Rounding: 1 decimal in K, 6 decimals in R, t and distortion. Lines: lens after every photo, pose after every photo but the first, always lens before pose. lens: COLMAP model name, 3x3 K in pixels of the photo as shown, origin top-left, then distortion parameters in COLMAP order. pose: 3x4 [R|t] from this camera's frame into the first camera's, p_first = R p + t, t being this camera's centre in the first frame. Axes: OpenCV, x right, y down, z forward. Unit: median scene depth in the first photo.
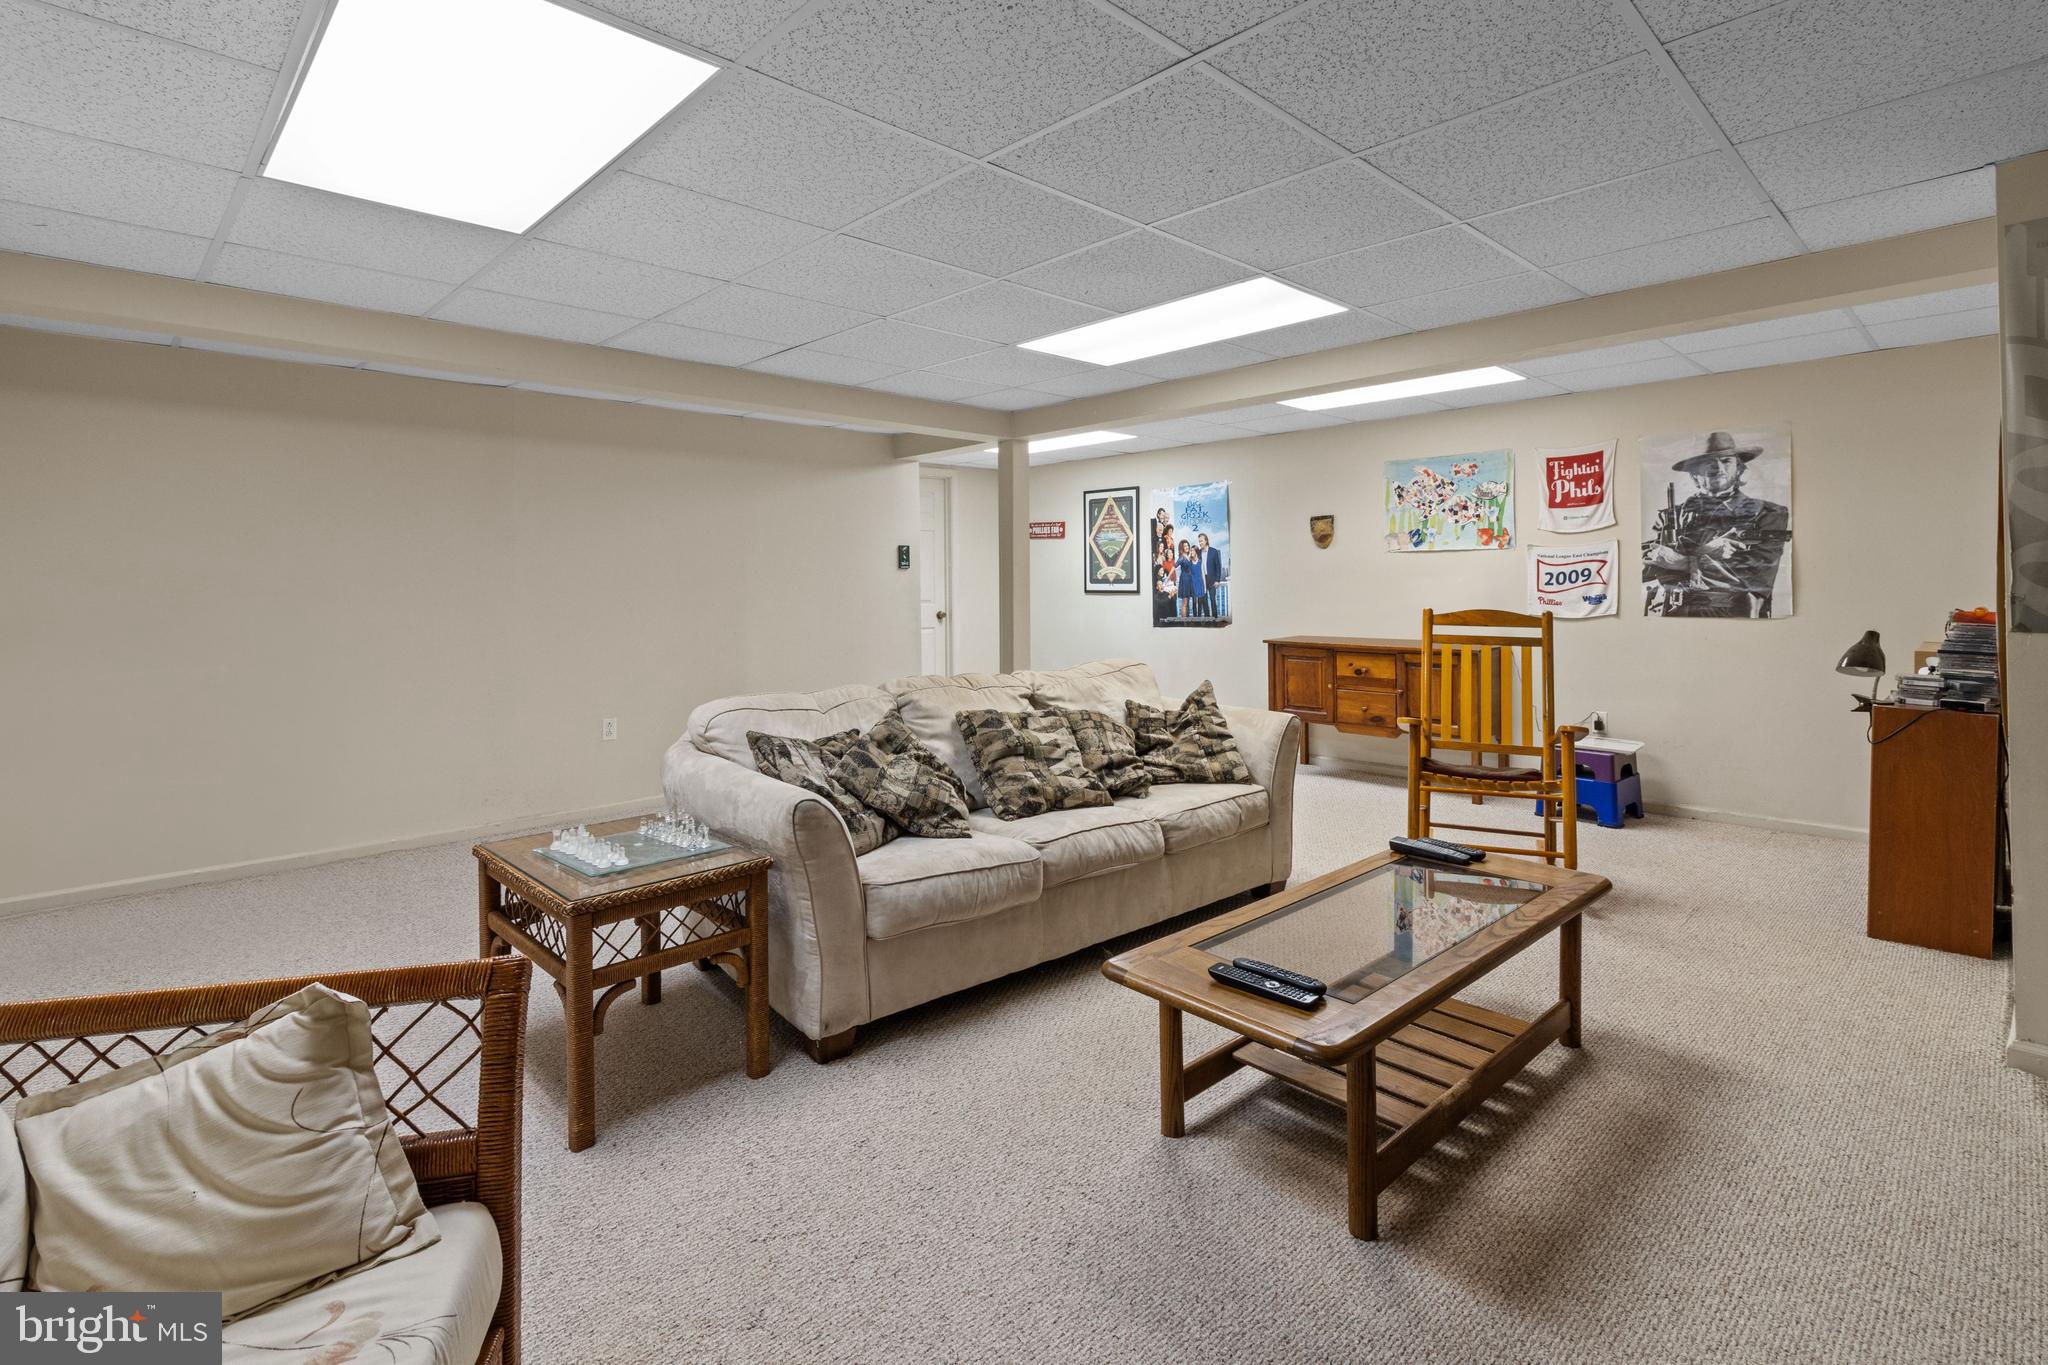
lens RADIAL K [[978.1, 0, 1006.6], [0, 978.1, 599.1], [0, 0, 1]] dist [0.005522, 0.000140]
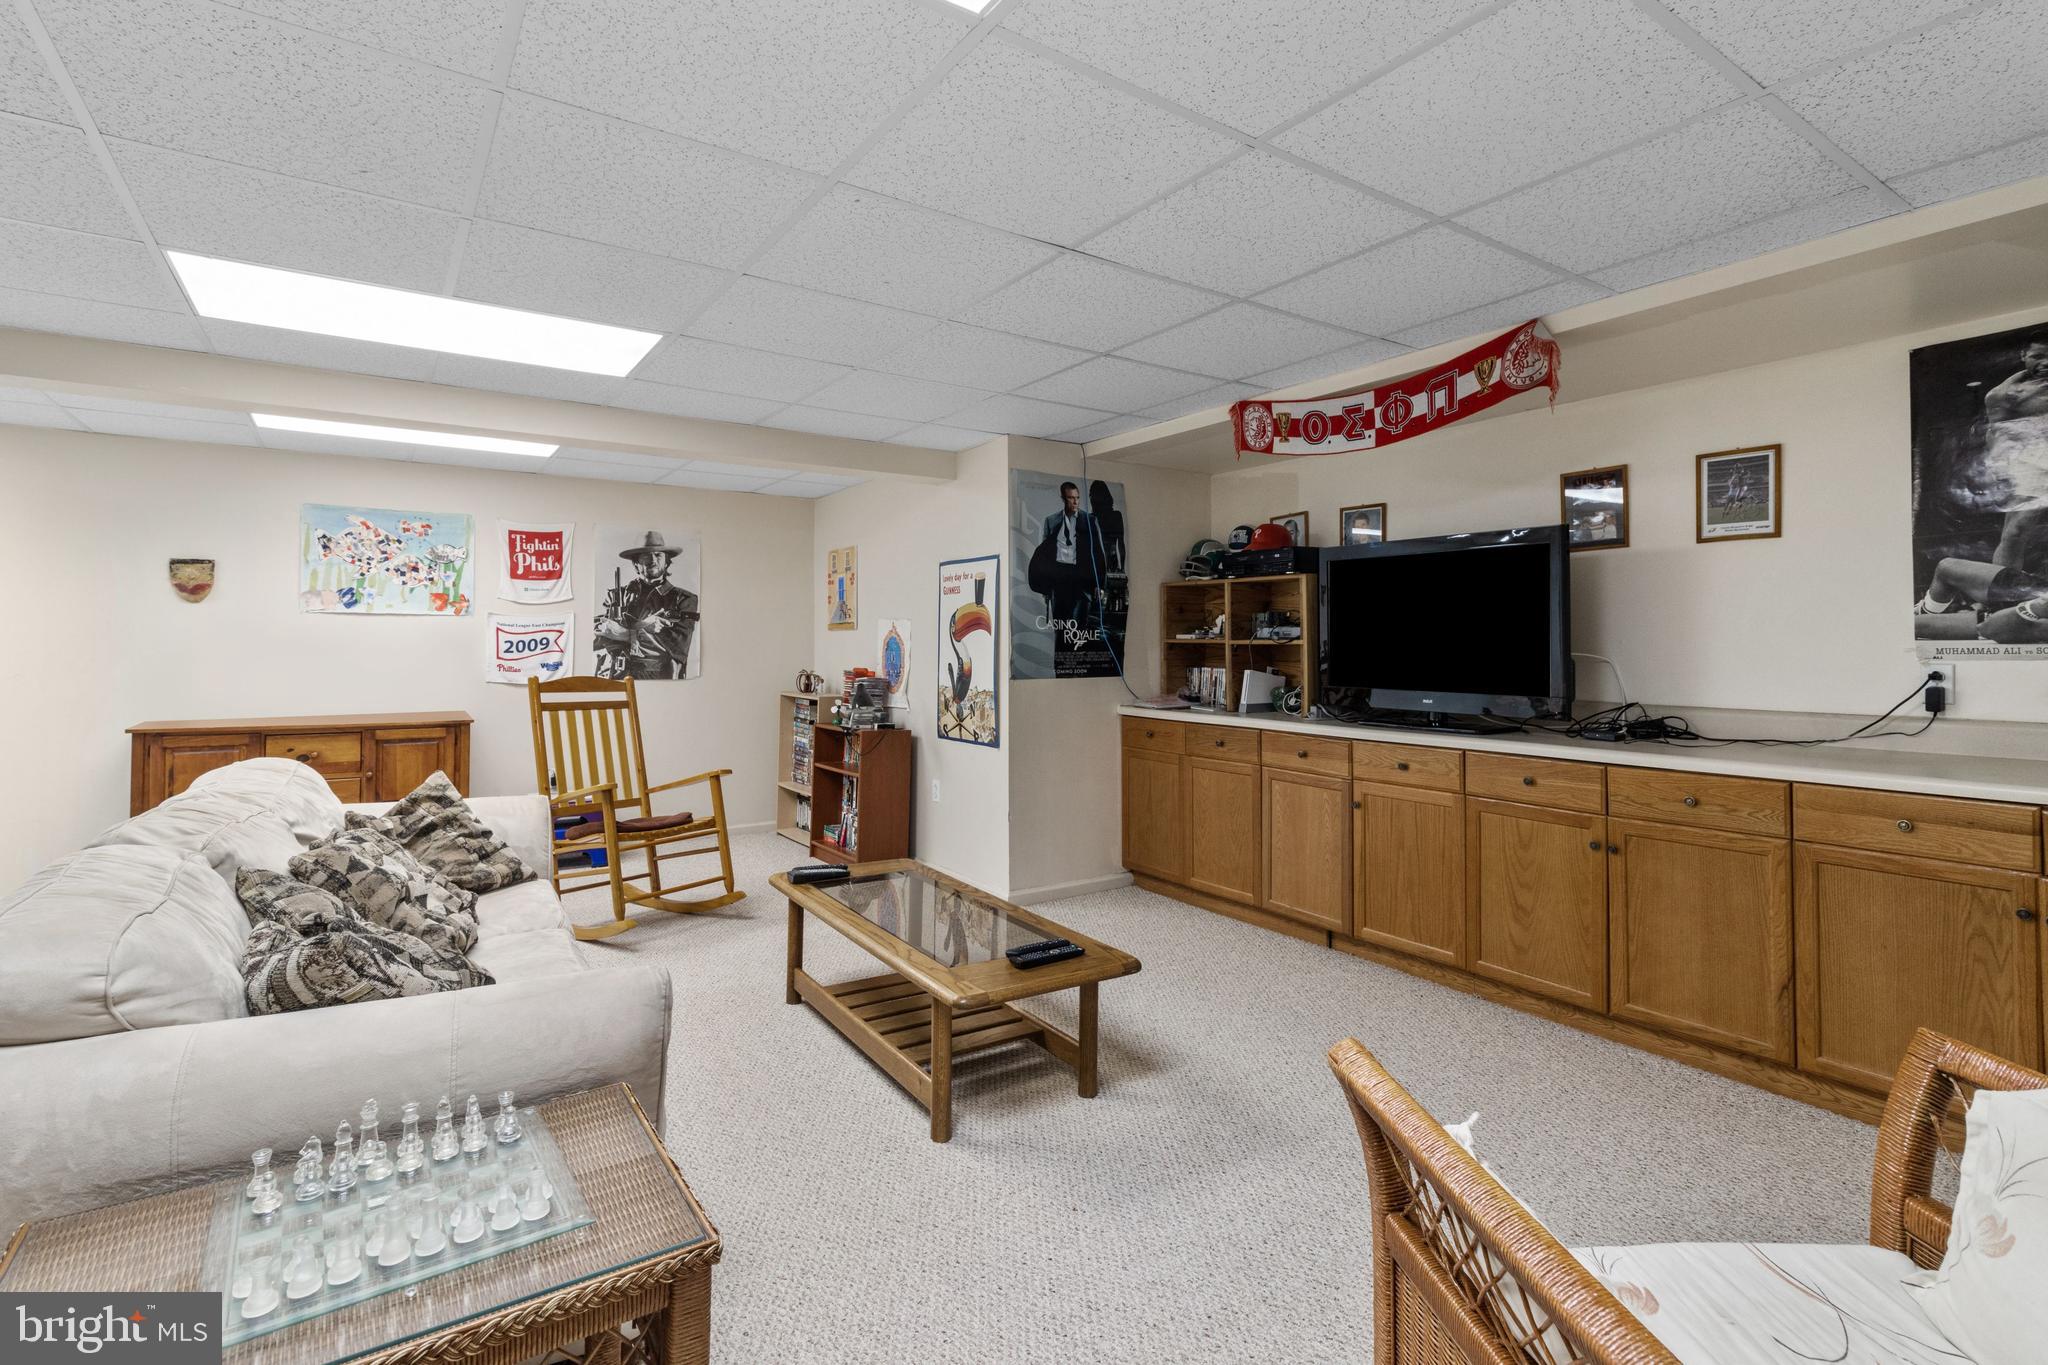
lens RADIAL K [[978.1, 0, 1025.5], [0, 978.1, 660.6], [0, 0, 1]] dist [0.005522, 0.000140]
pose [[0.161225, -0.004276, 0.986908, -0.396333], [0.008281, 0.999961, 0.002980, -0.004715], [-0.986883, 0.007692, 0.161254, 0.304981]]
